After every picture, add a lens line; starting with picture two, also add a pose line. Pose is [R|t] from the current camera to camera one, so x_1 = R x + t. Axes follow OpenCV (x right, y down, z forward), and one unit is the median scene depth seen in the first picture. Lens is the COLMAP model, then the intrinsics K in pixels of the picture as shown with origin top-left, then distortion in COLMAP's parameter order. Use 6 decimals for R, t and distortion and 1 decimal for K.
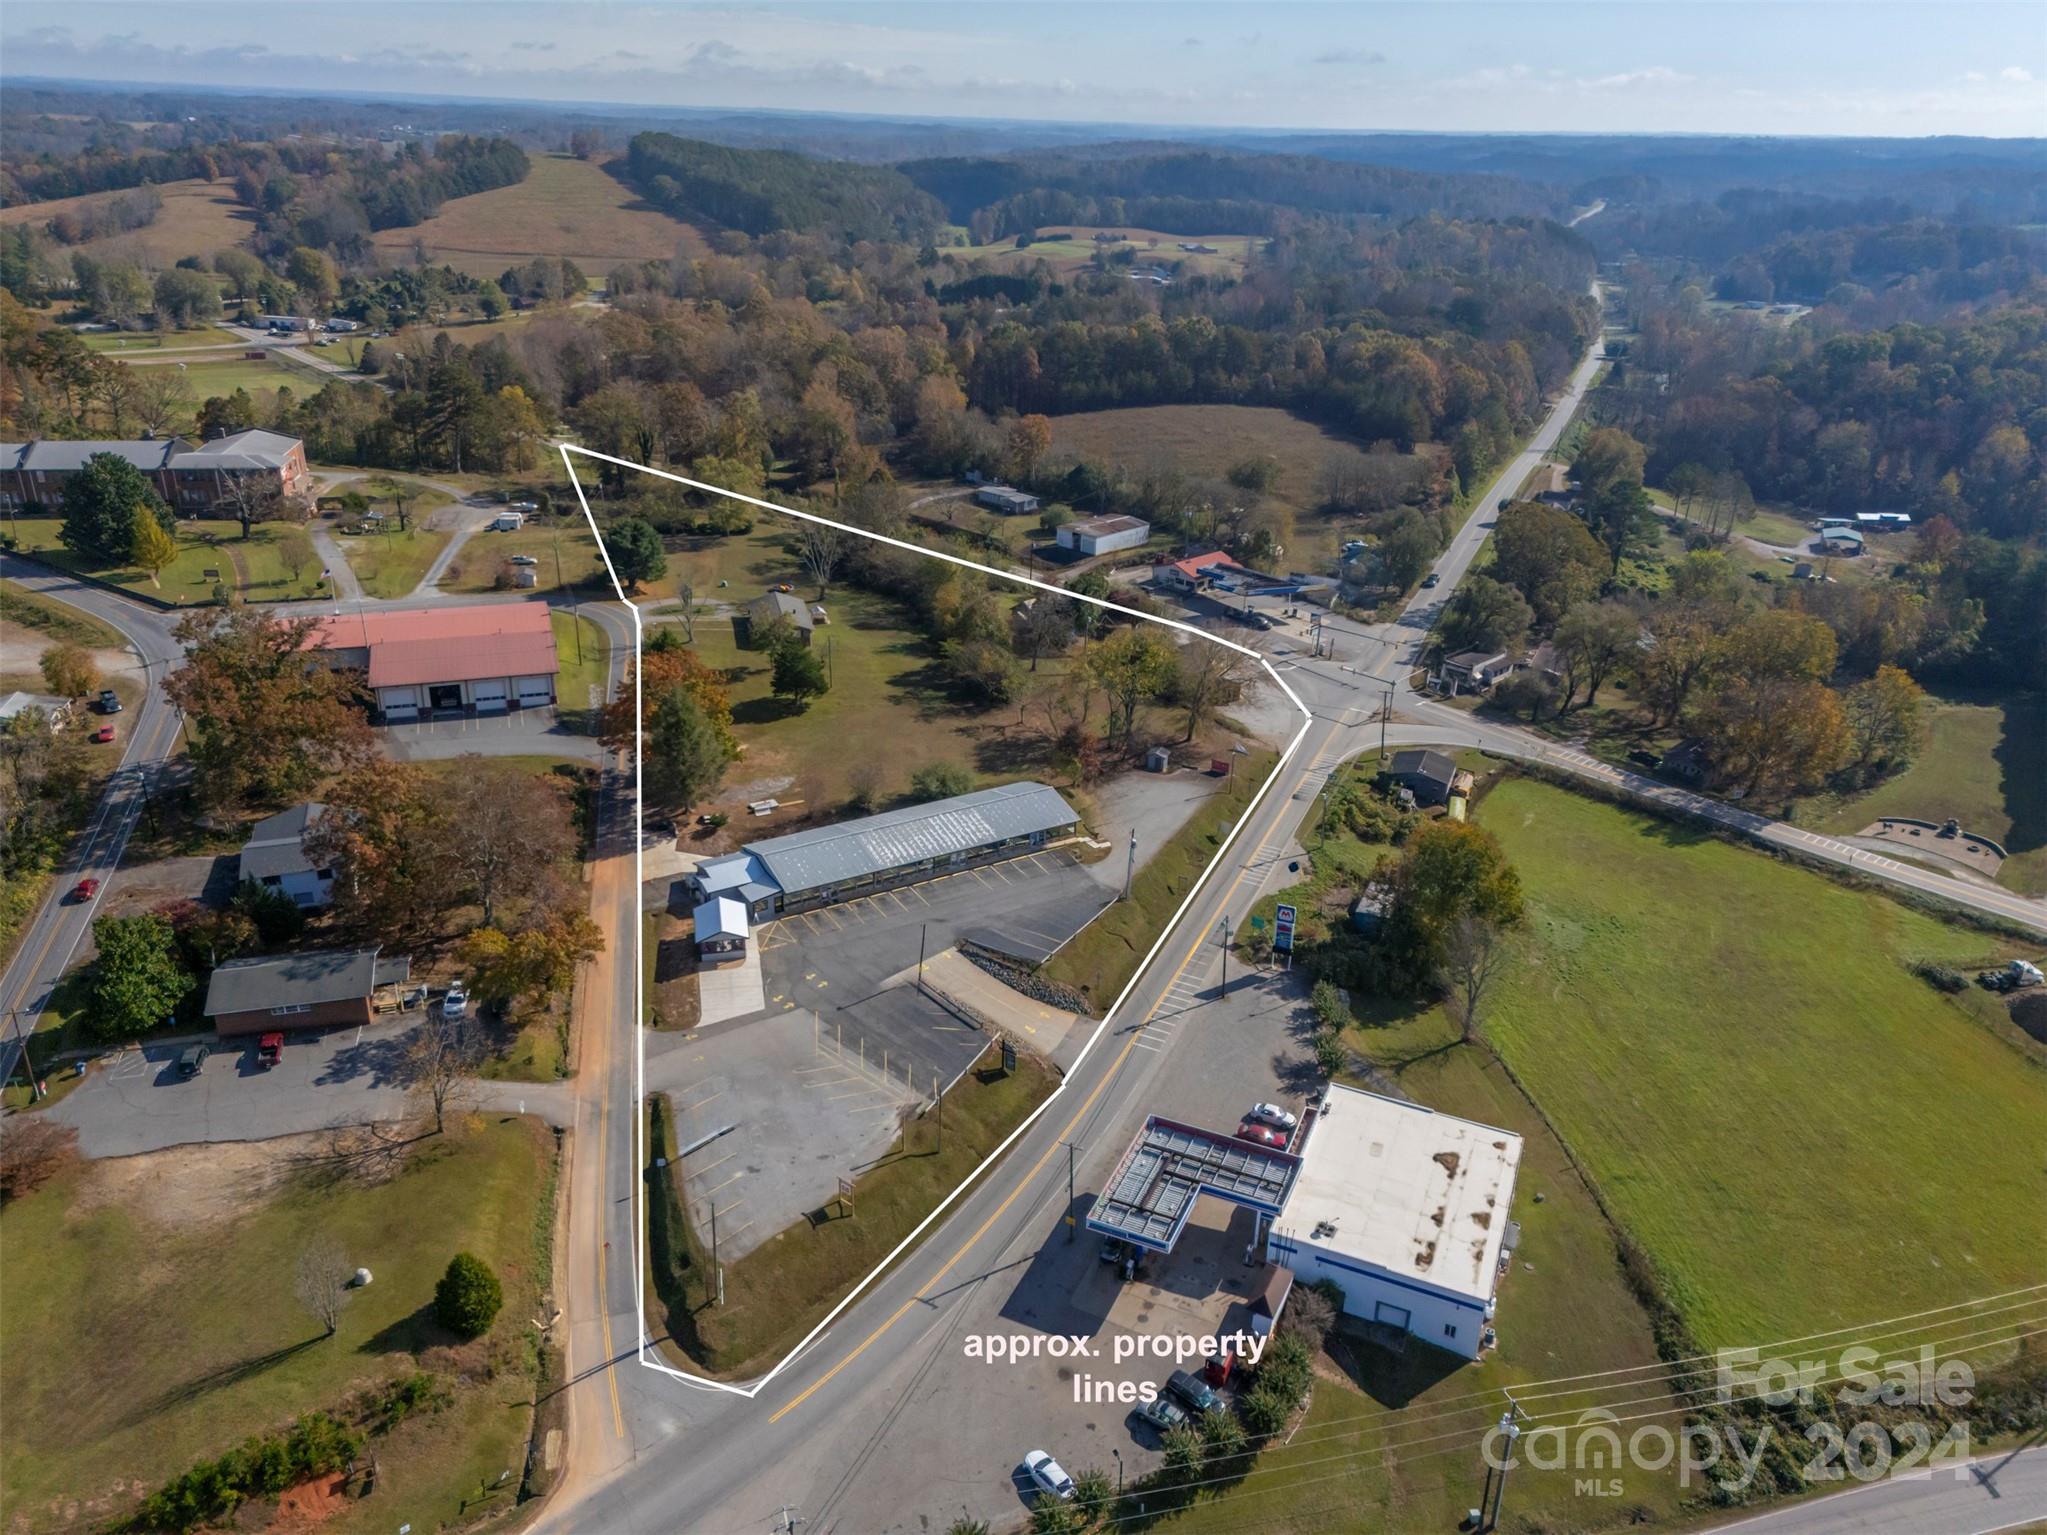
lens RADIAL K [[1486.0, 0, 1023.7], [0, 1486.0, 773.7], [0, 0, 1]] dist [0.079555, -0.047043]
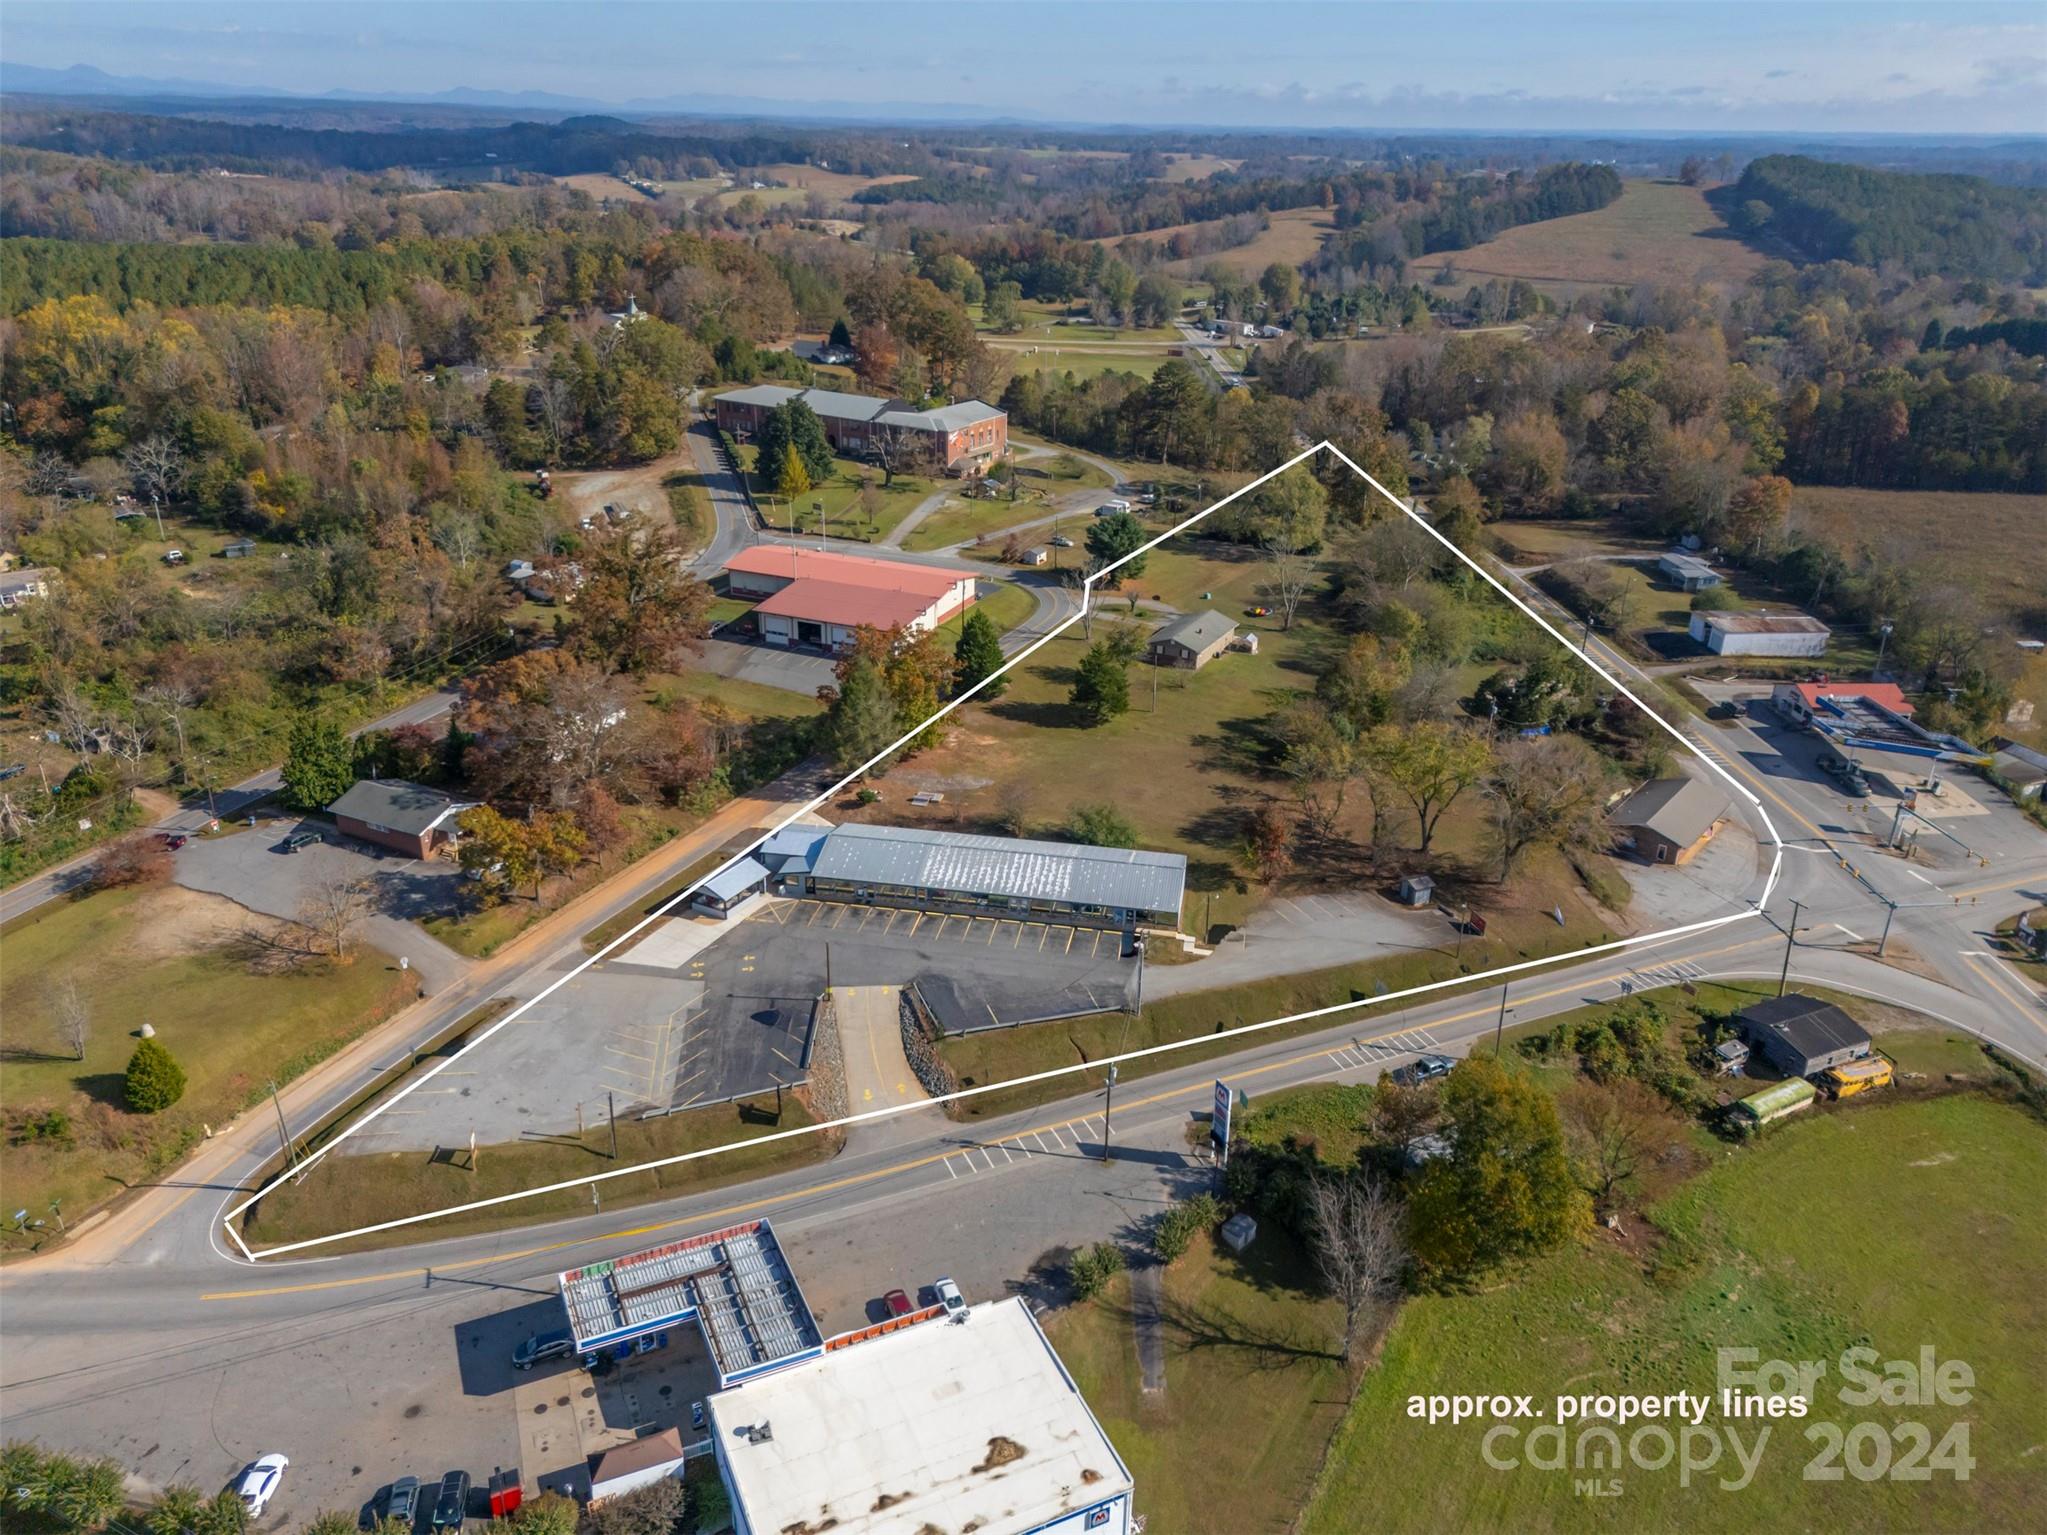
lens RADIAL K [[1490.6, 0, 1023.5], [0, 1490.6, 767.5], [0, 0, 1]] dist [0.071096, -0.043005]
pose [[0.747906, 0.251118, -0.614473, 0.465050], [-0.265851, 0.961515, 0.069364, -0.081472], [0.608244, 0.111480, 0.785883, 0.279033]]
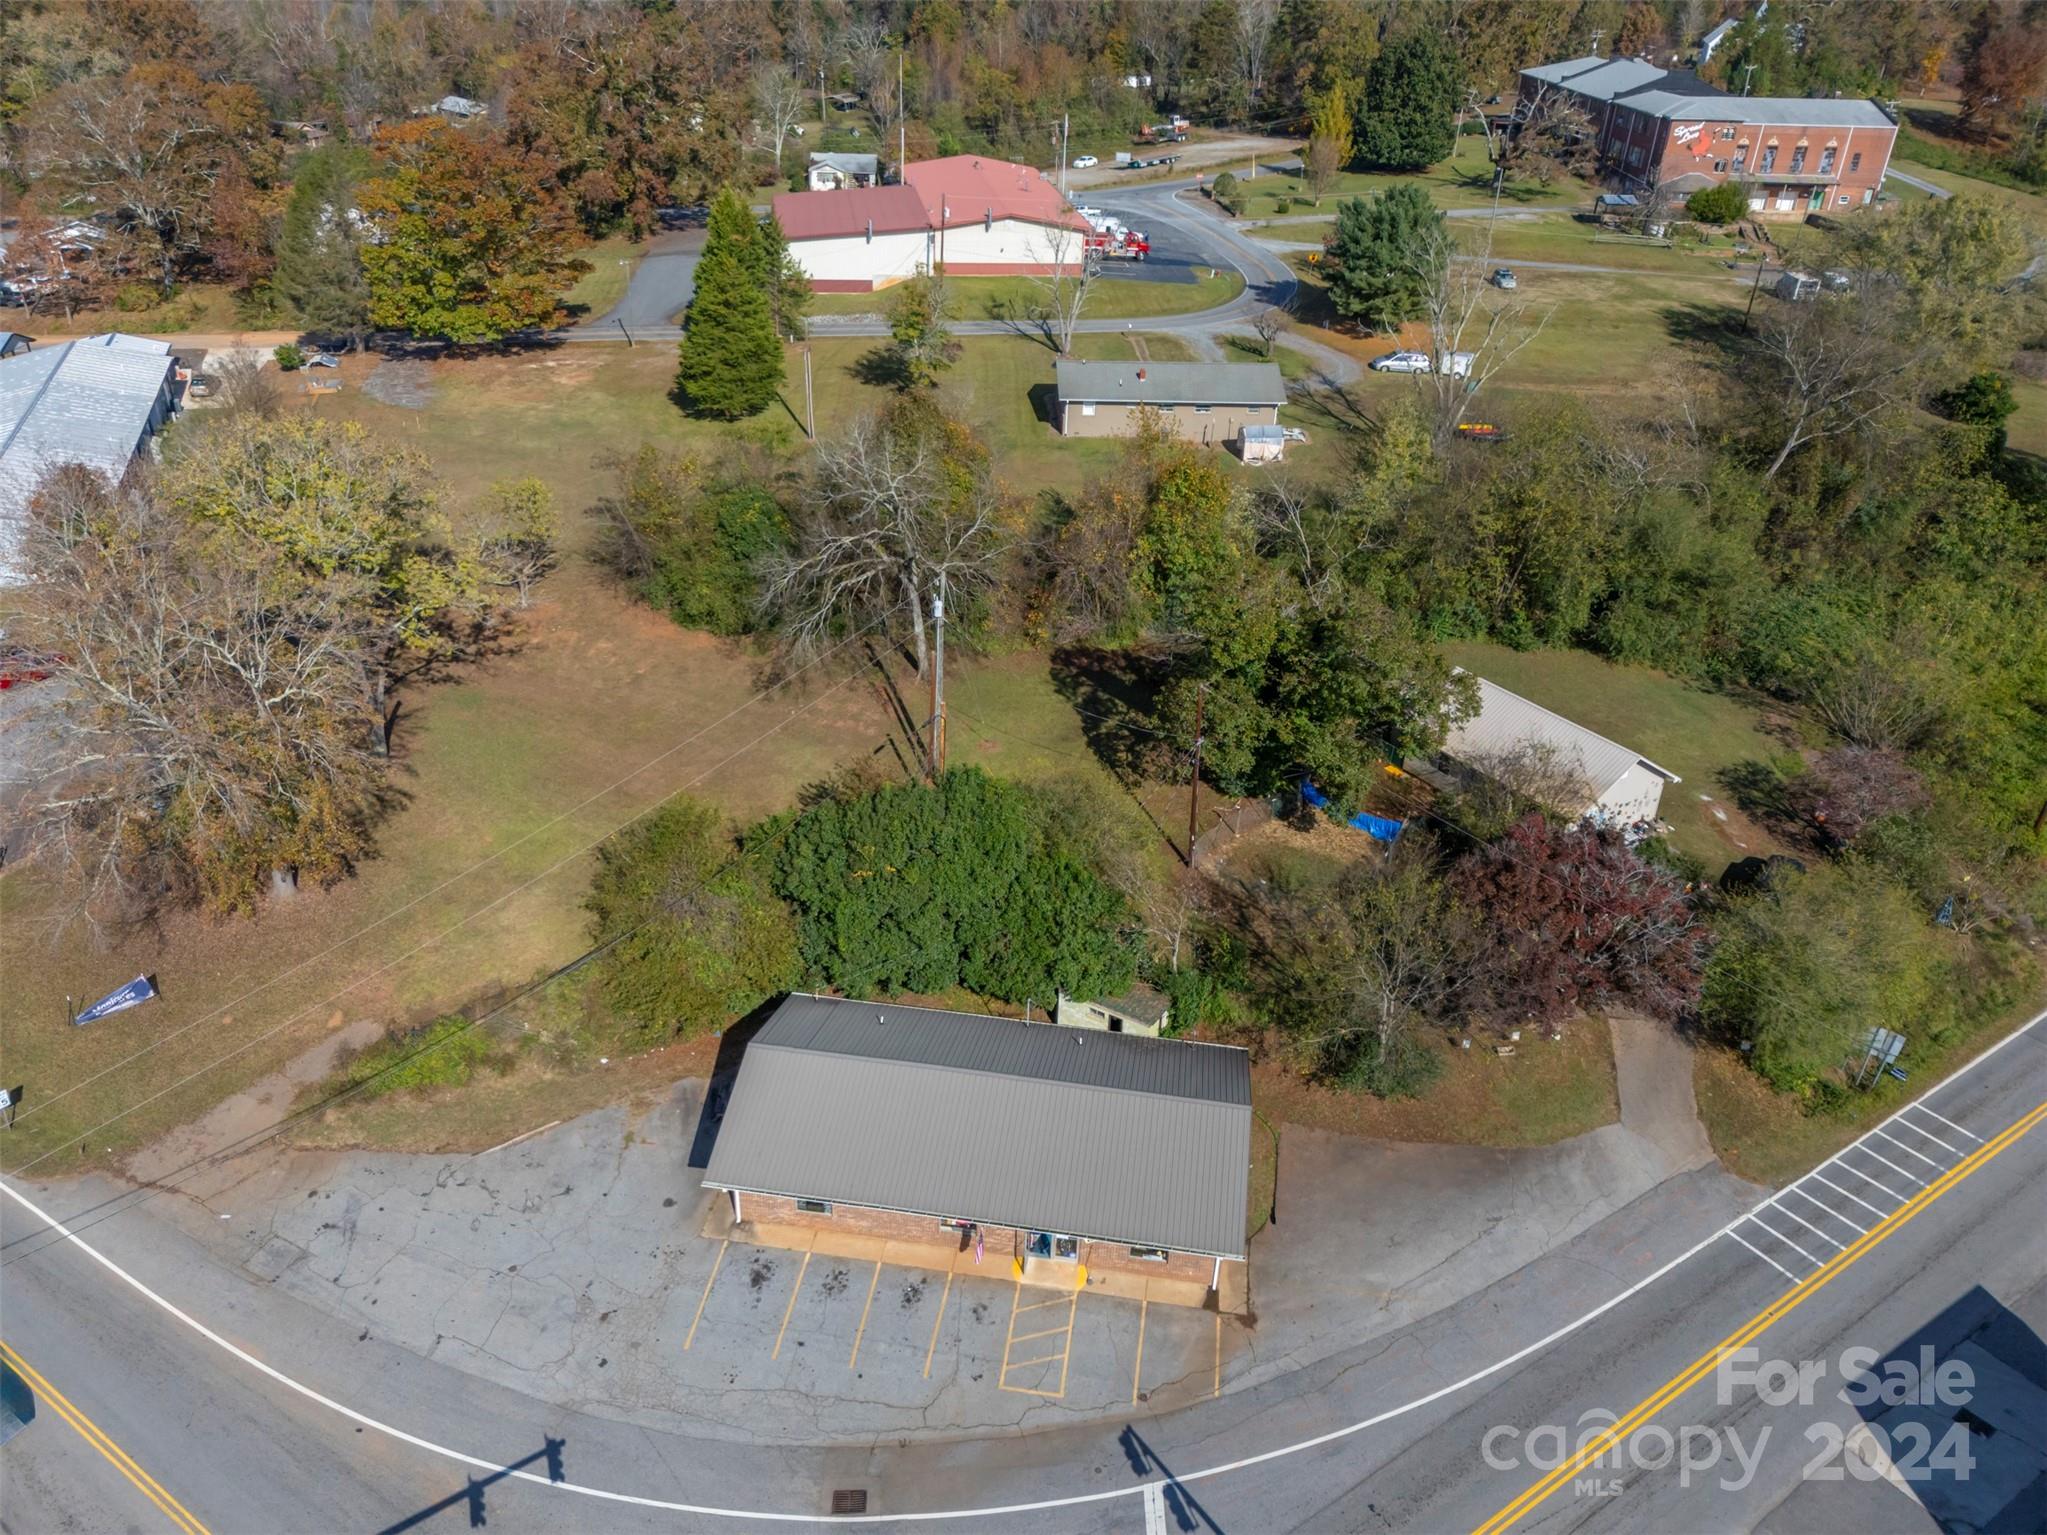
lens RADIAL K [[1486.0, 0, 1023.7], [0, 1486.0, 773.7], [0, 0, 1]] dist [0.079555, -0.047043]
pose [[-0.195239, 0.451930, -0.870426, 0.392478], [-0.428992, 0.758748, 0.490170, -0.291661], [0.881957, 0.469106, 0.045737, 1.315462]]
